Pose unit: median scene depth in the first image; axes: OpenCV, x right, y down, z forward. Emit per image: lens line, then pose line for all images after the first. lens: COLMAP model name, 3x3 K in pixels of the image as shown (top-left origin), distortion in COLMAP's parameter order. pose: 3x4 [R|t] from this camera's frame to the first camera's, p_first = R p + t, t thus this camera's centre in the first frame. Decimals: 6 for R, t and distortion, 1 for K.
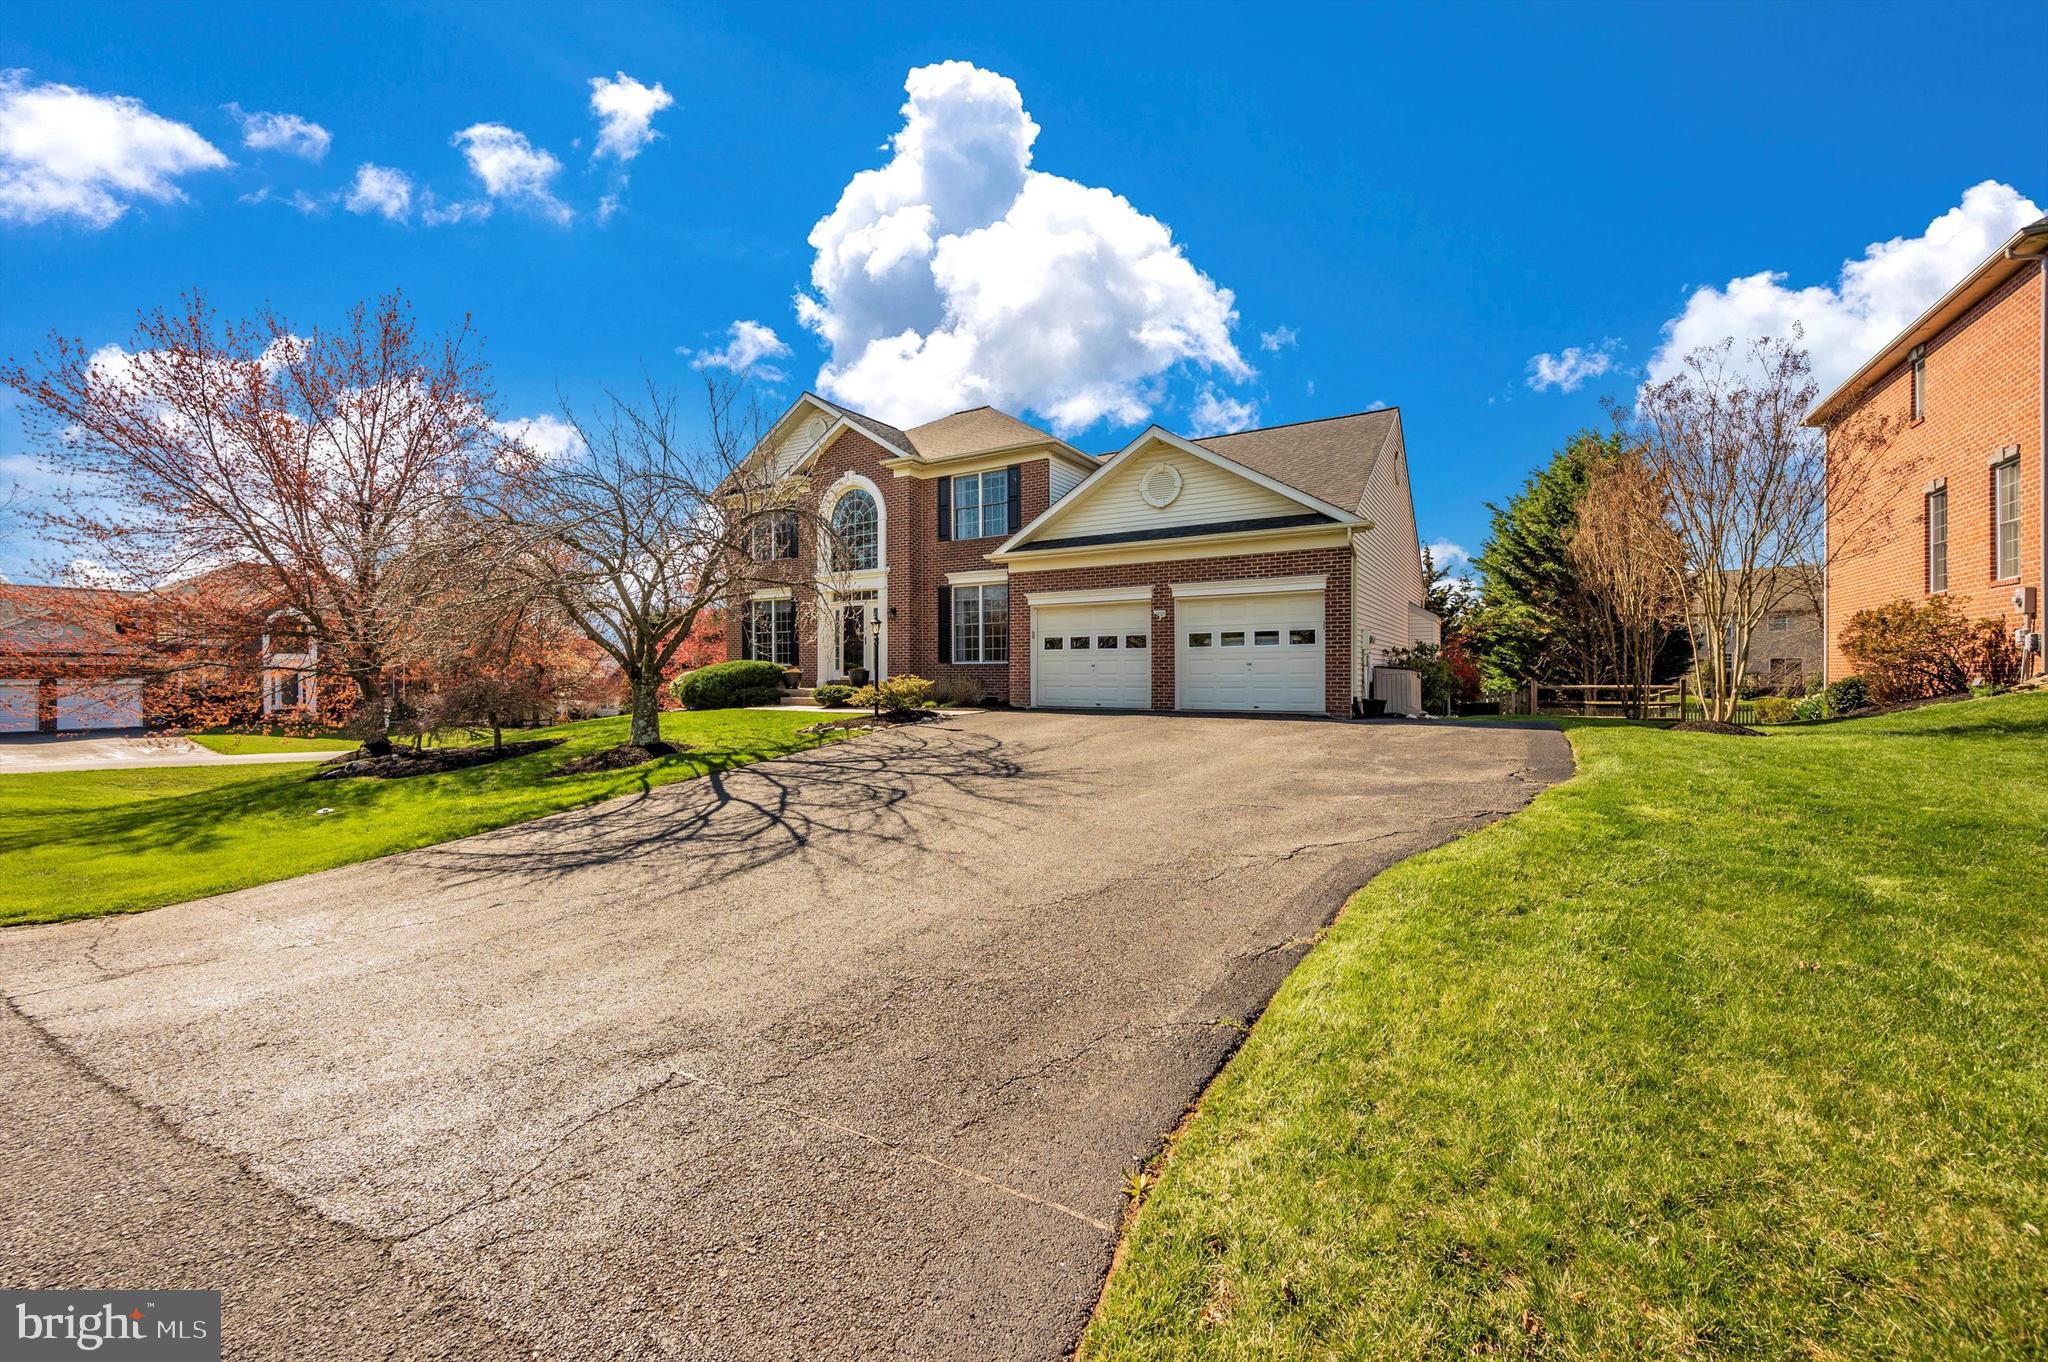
lens RADIAL K [[805.4, 0, 1024.0], [0, 805.4, 681.0], [0, 0, 1]] dist [0.000371, 0.000036]
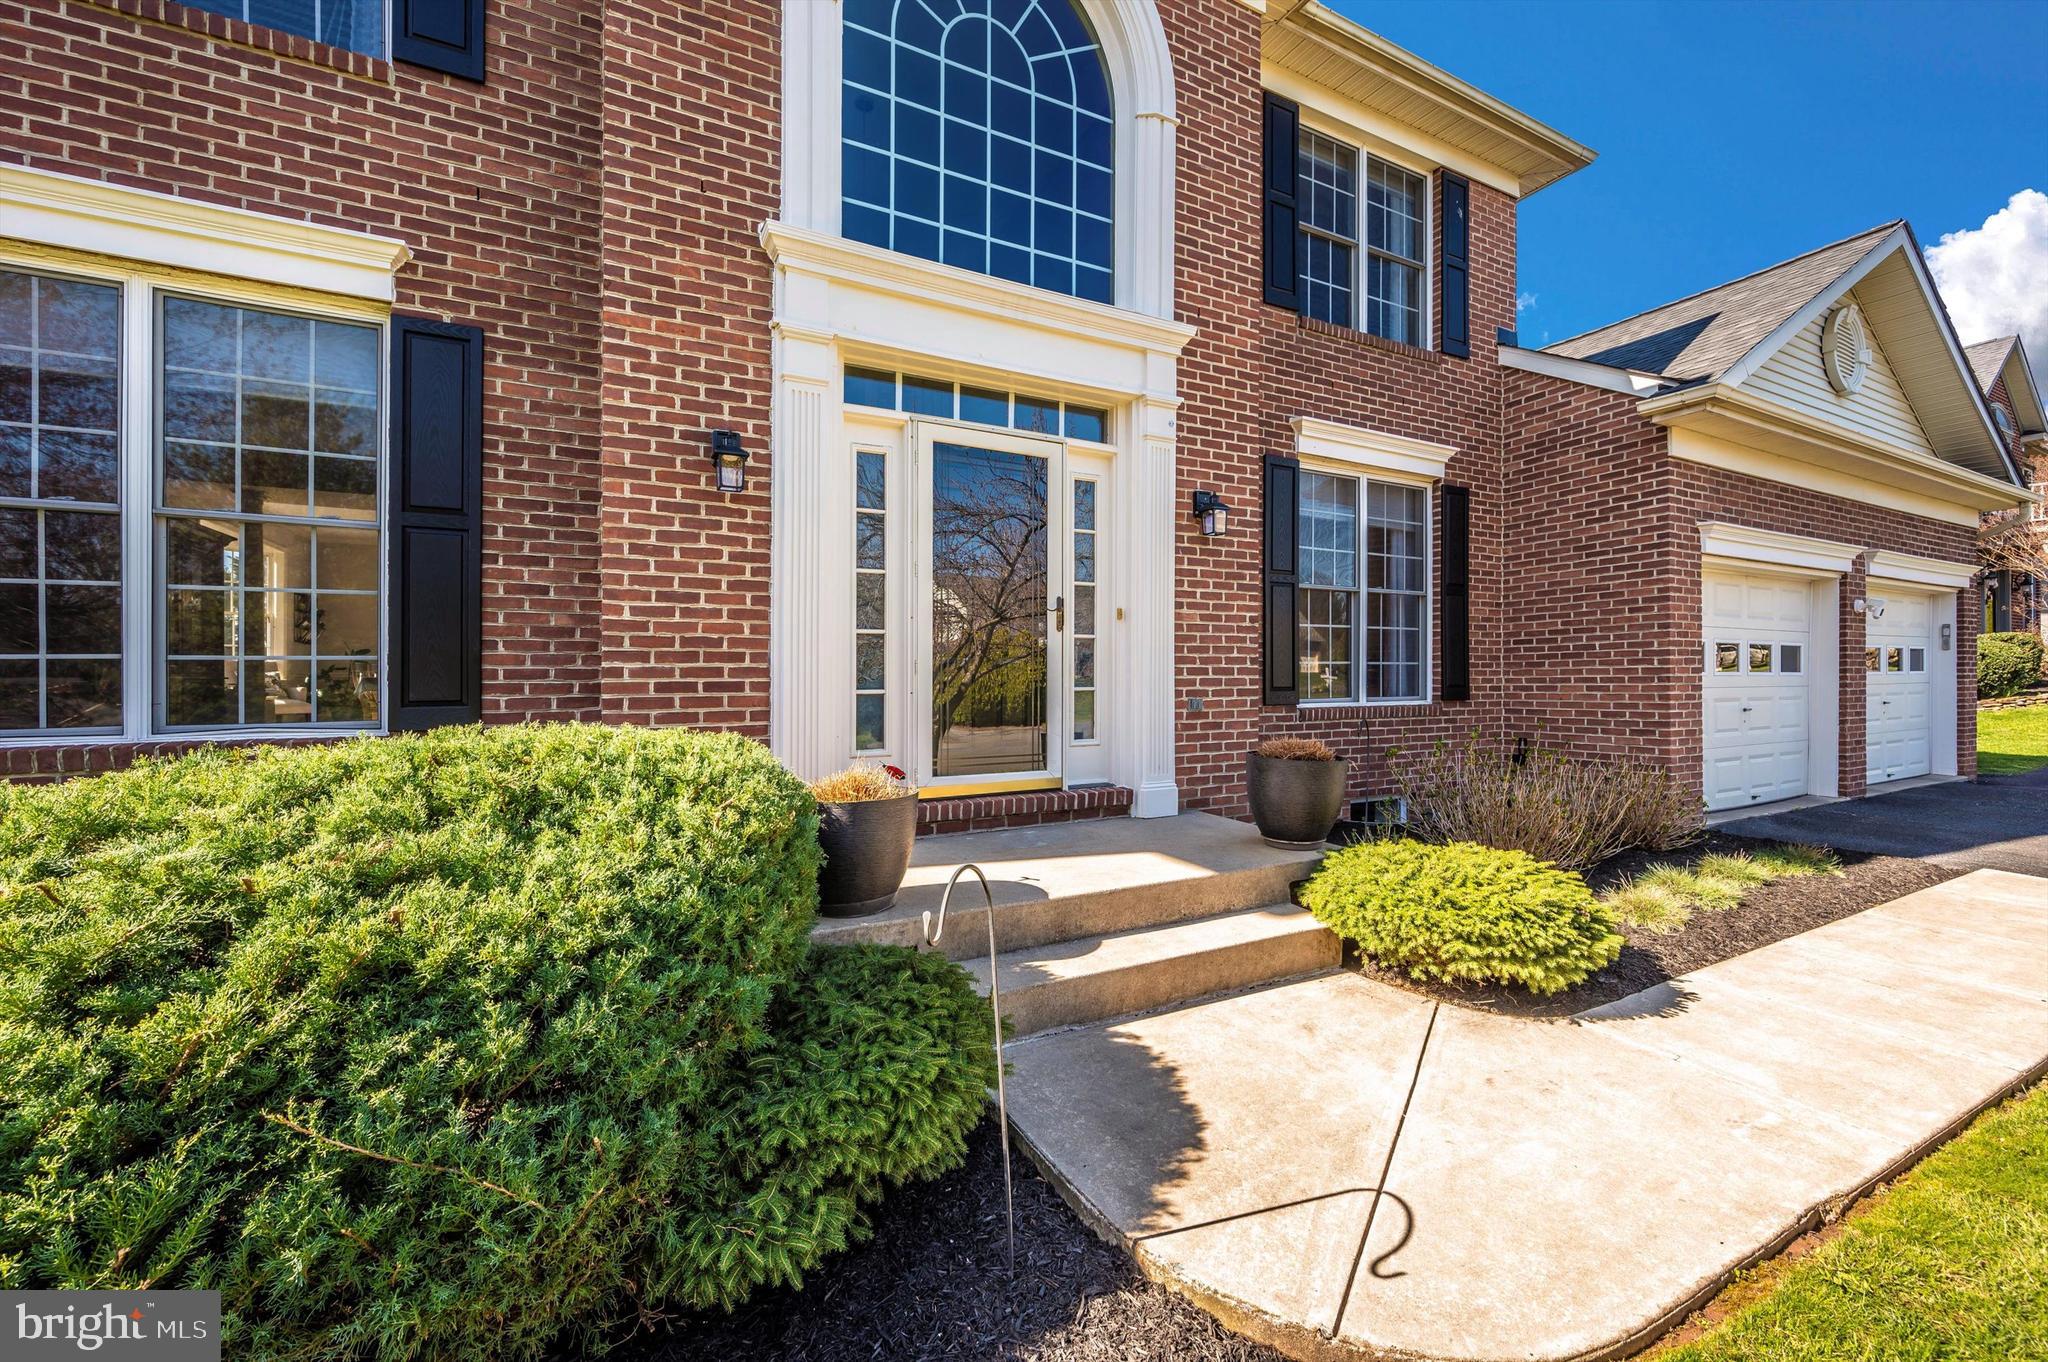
lens RADIAL K [[805.4, 0, 1024.0], [0, 805.4, 681.0], [0, 0, 1]] dist [0.000371, 0.000036]
pose [[0.501589, 0.001655, 0.865104, -0.493262], [0.019155, 0.999732, -0.013019, -0.035237], [-0.864894, 0.023101, 0.501423, 1.108323]]
